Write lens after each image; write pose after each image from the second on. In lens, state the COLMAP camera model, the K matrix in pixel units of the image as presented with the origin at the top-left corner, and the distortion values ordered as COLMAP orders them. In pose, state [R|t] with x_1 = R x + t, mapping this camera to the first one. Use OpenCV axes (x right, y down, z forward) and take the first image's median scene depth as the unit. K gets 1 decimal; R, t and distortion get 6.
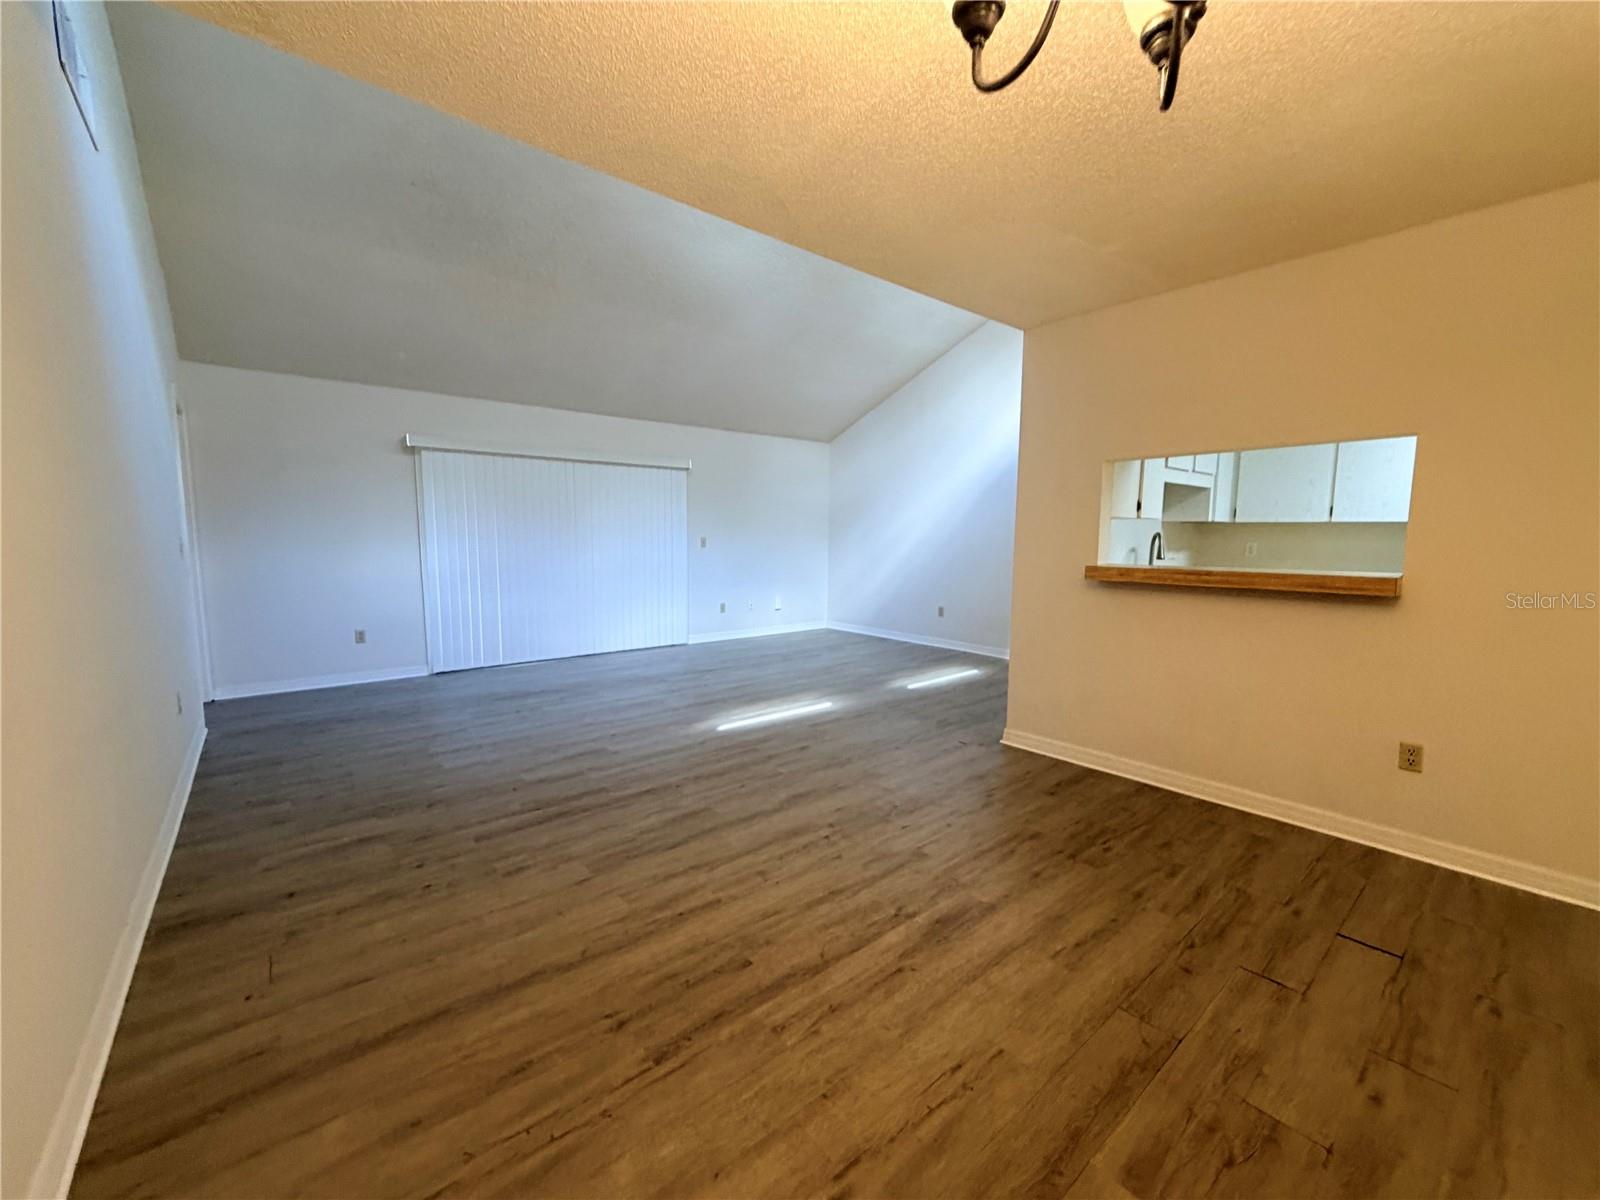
lens RADIAL K [[639.0, 0, 796.1], [0, 639.0, 598.2], [0, 0, 1]] dist [0.000690, -0.000516]
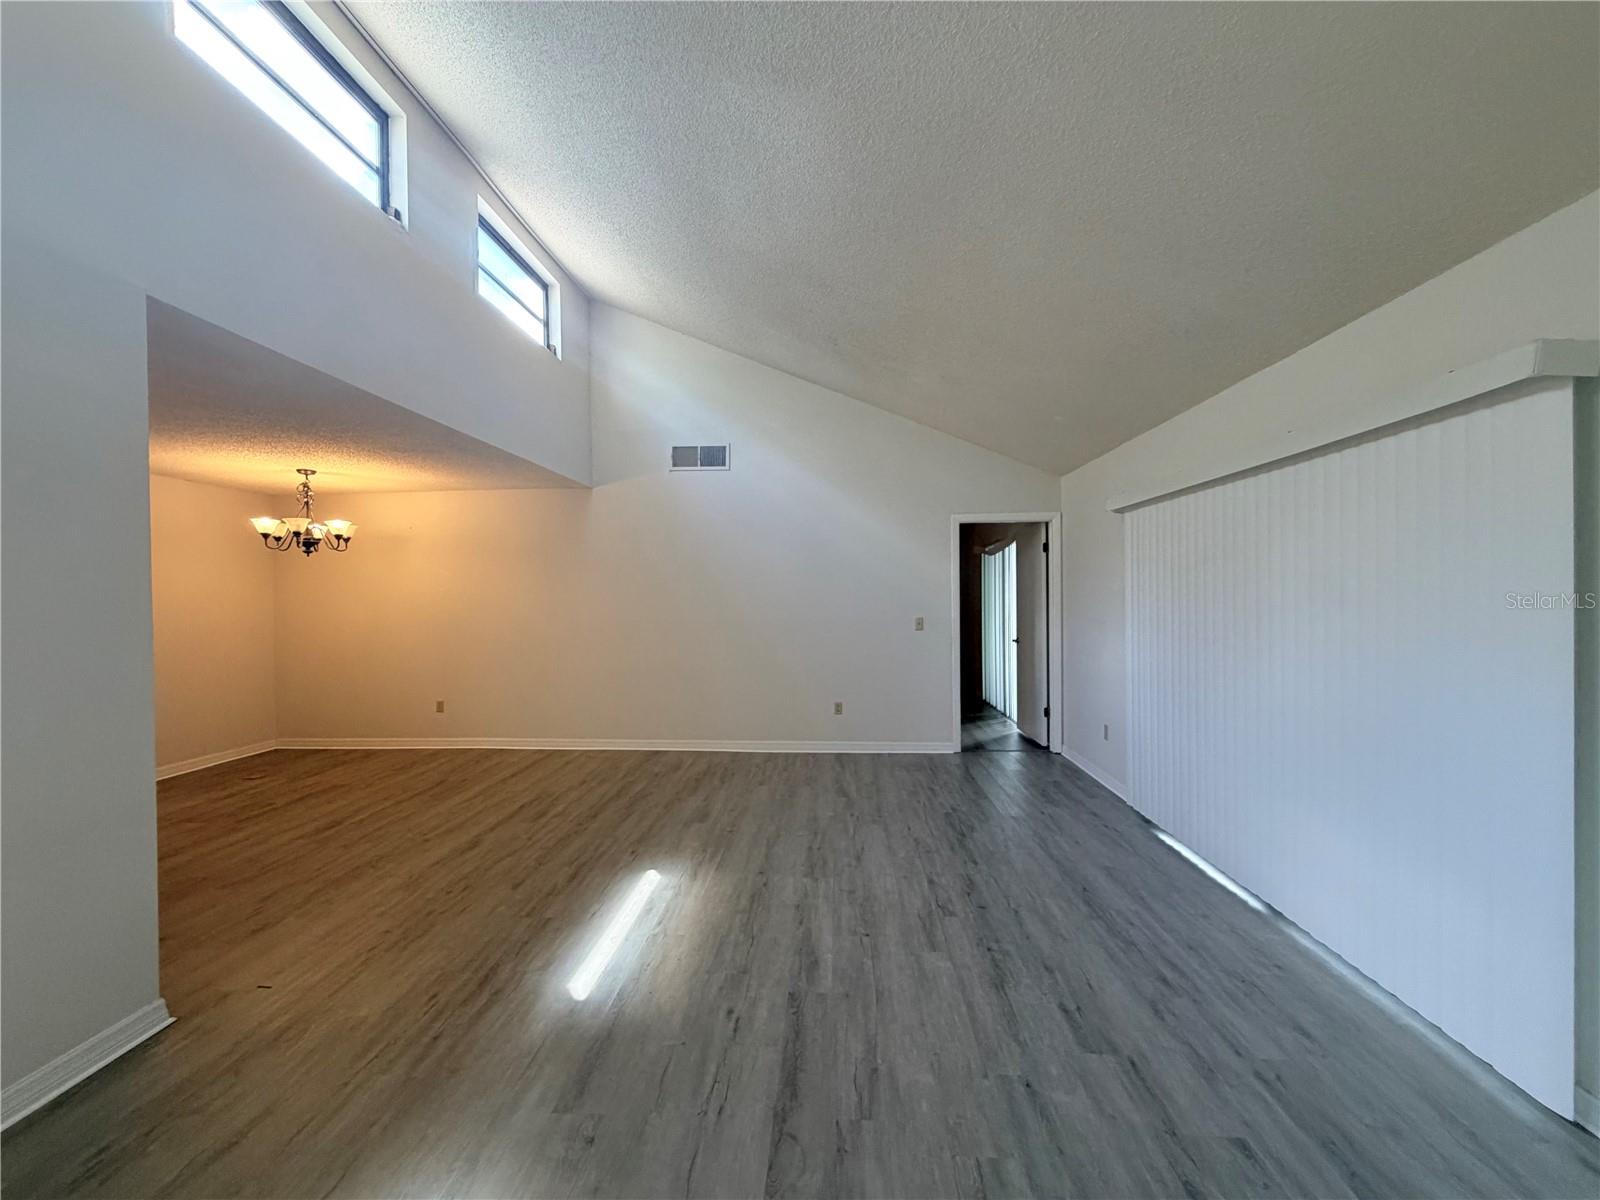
lens RADIAL K [[639.0, 0, 796.1], [0, 639.0, 598.2], [0, 0, 1]] dist [0.000690, -0.000516]
pose [[-0.689453, 0.001651, -0.724329, 0.623053], [-0.070876, 0.995045, 0.069732, -0.380392], [0.720855, 0.099415, -0.685919, 3.083352]]
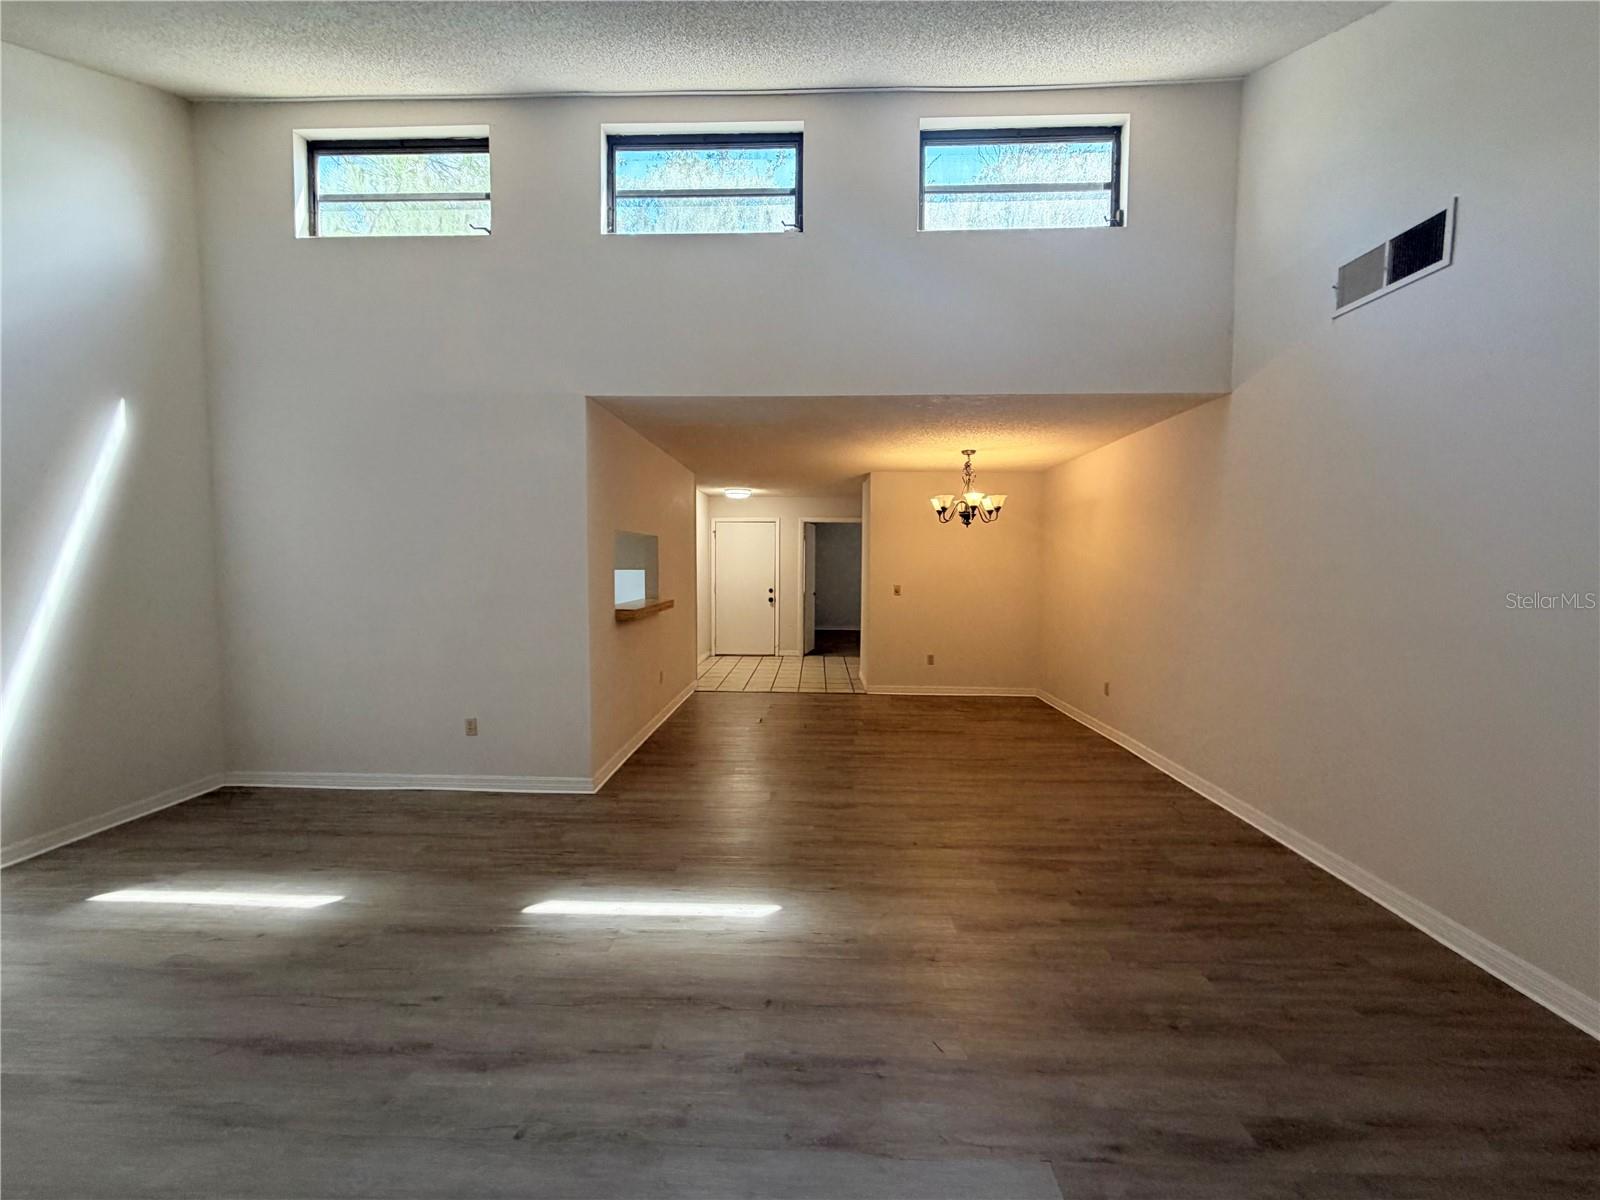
lens RADIAL K [[637.5, 0, 796.8], [0, 637.5, 600.6], [0, 0, 1]] dist [-0.002069, -0.000364]
pose [[-0.744297, -0.047977, 0.666123, -1.026524], [0.059356, 0.988717, 0.137534, -0.349977], [-0.665206, 0.141905, -0.733051, 2.646942]]
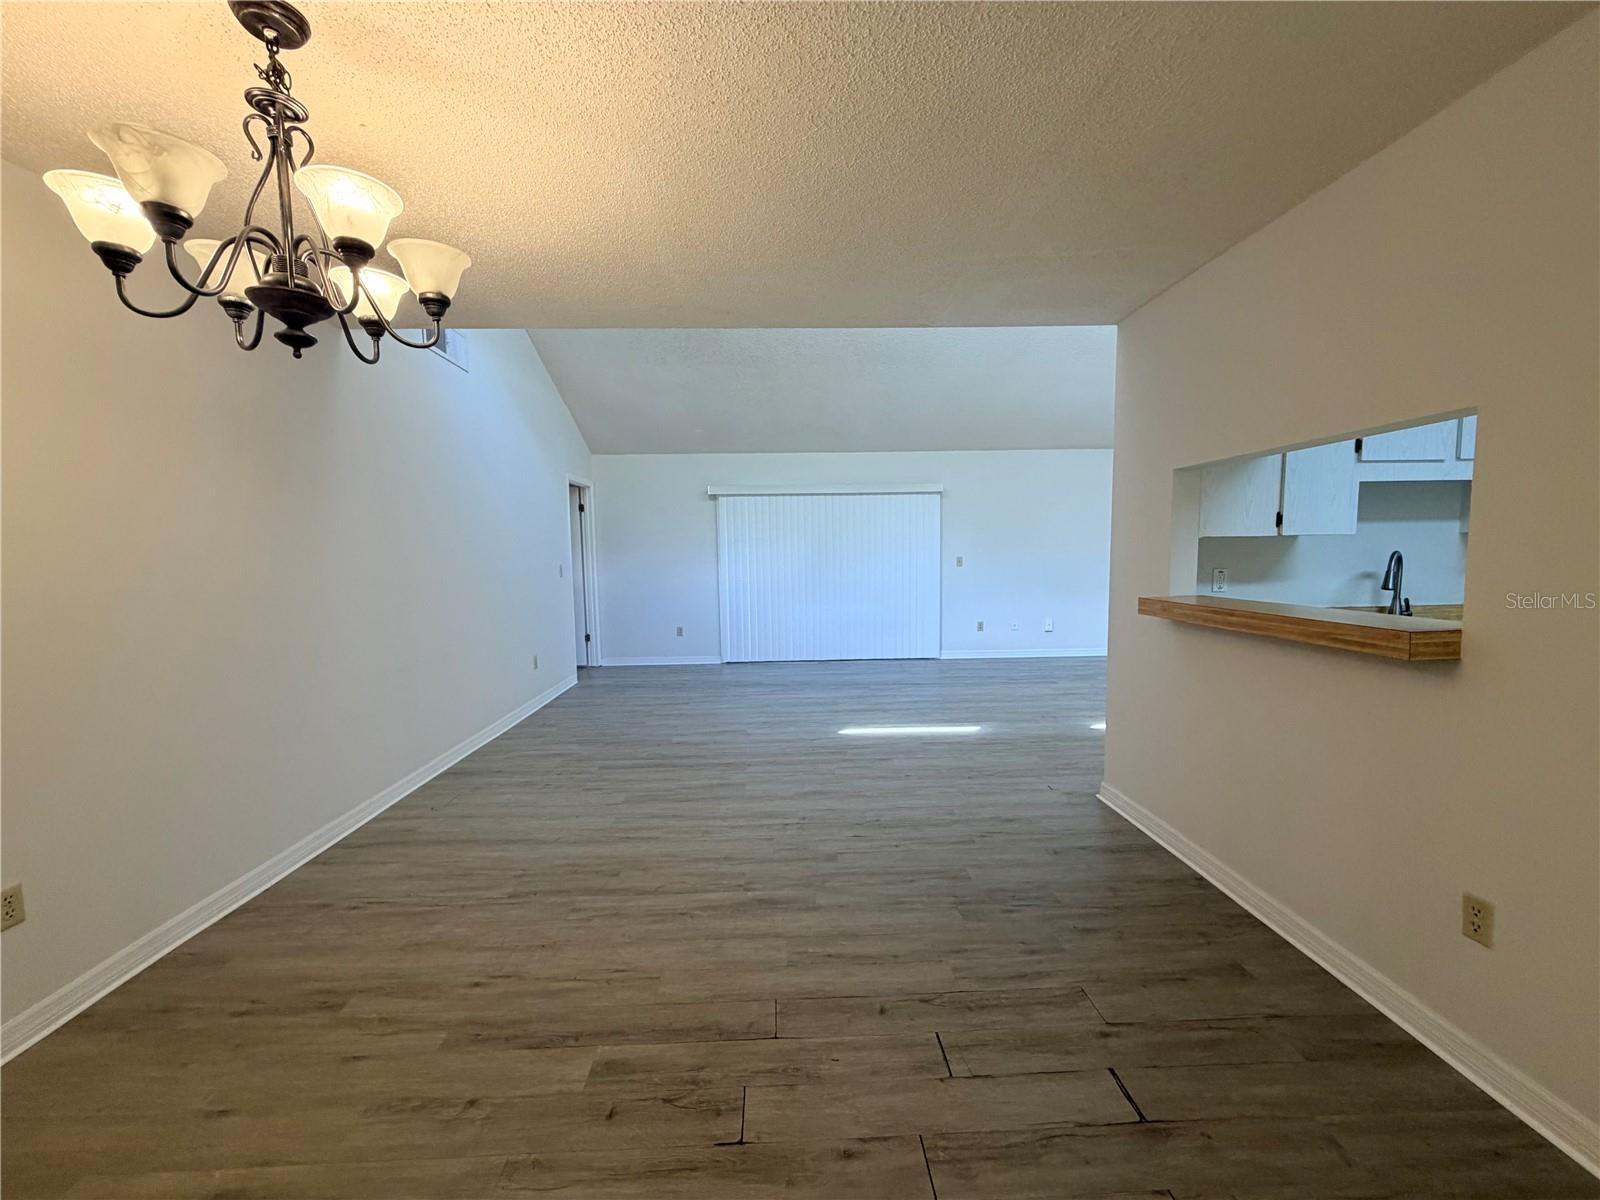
lens RADIAL K [[637.5, 0, 796.8], [0, 637.5, 600.6], [0, 0, 1]] dist [-0.002069, -0.000364]
pose [[0.788738, 0.032063, -0.613893, 0.930674], [-0.041804, 0.999125, -0.001527, -0.040090], [0.613307, 0.026867, 0.789388, 0.102937]]
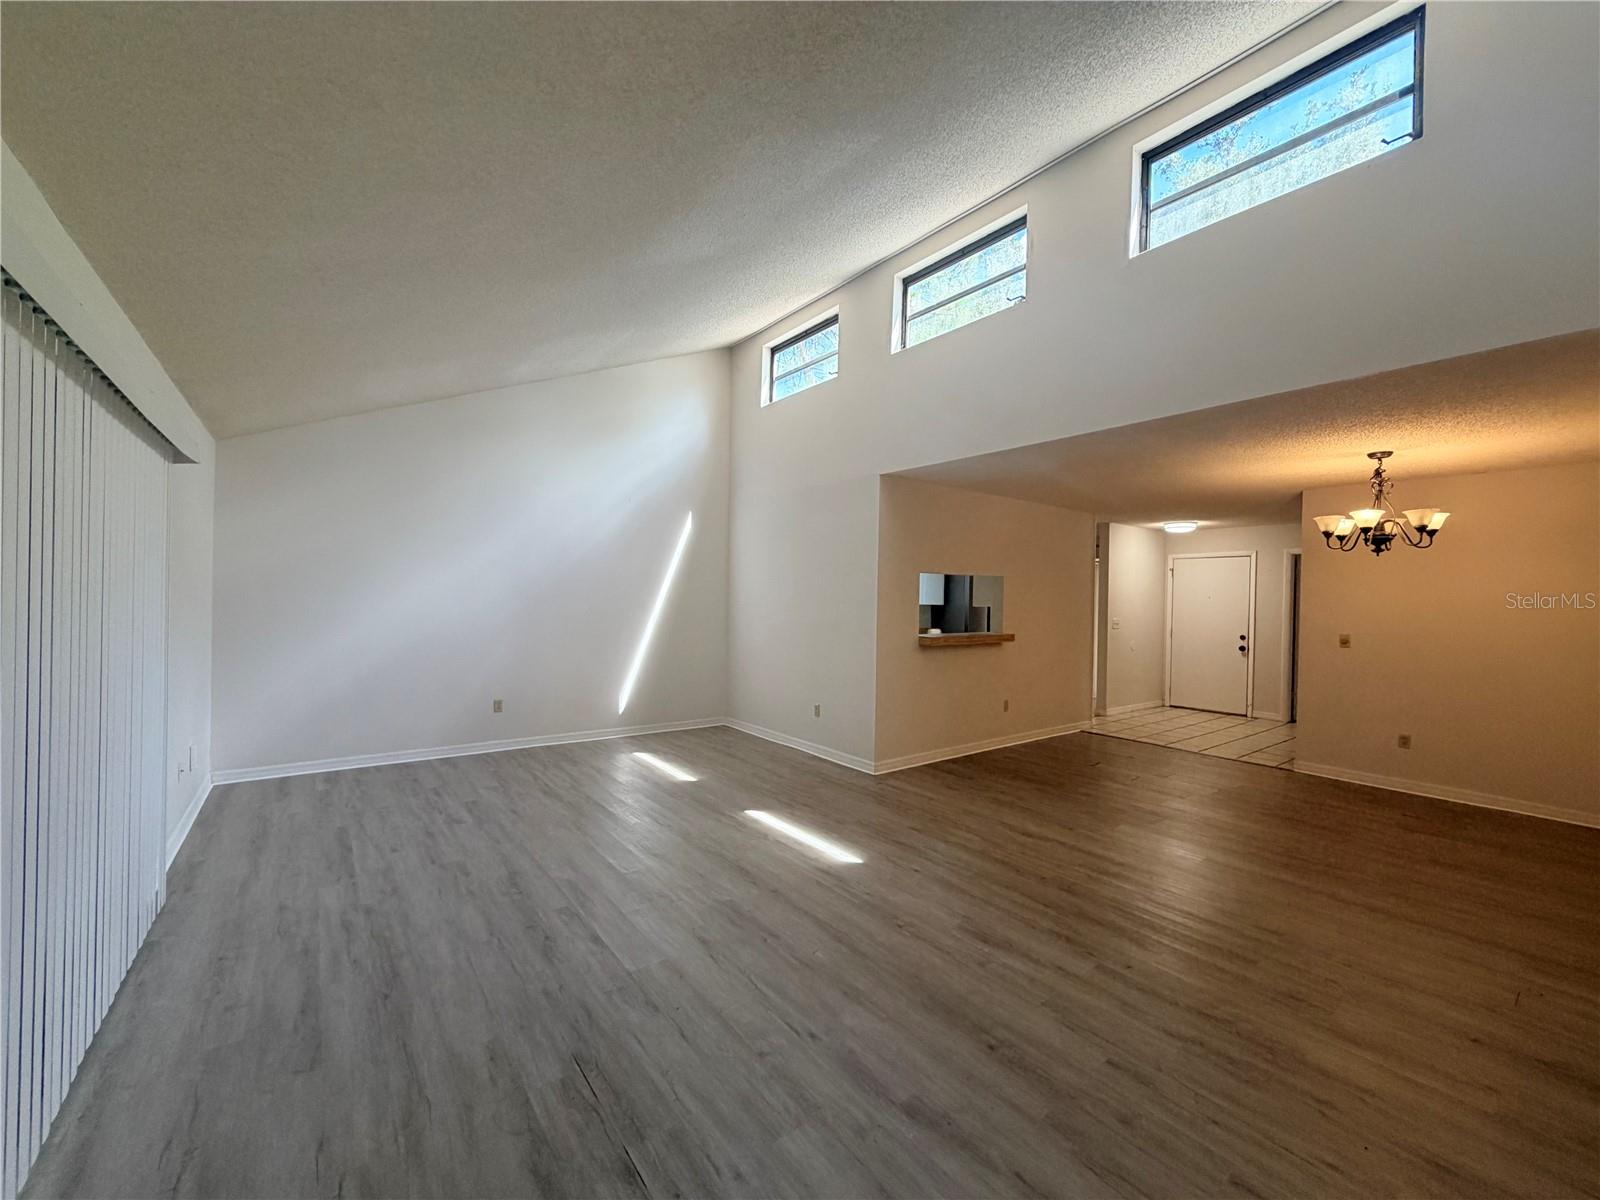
lens RADIAL K [[639.0, 0, 796.1], [0, 639.0, 598.2], [0, 0, 1]] dist [0.000690, -0.000516]
pose [[0.049131, -0.003874, 0.998785, -1.783382], [0.085256, 0.996359, -0.000329, -0.268755], [-0.995147, 0.085169, 0.049282, 1.901757]]
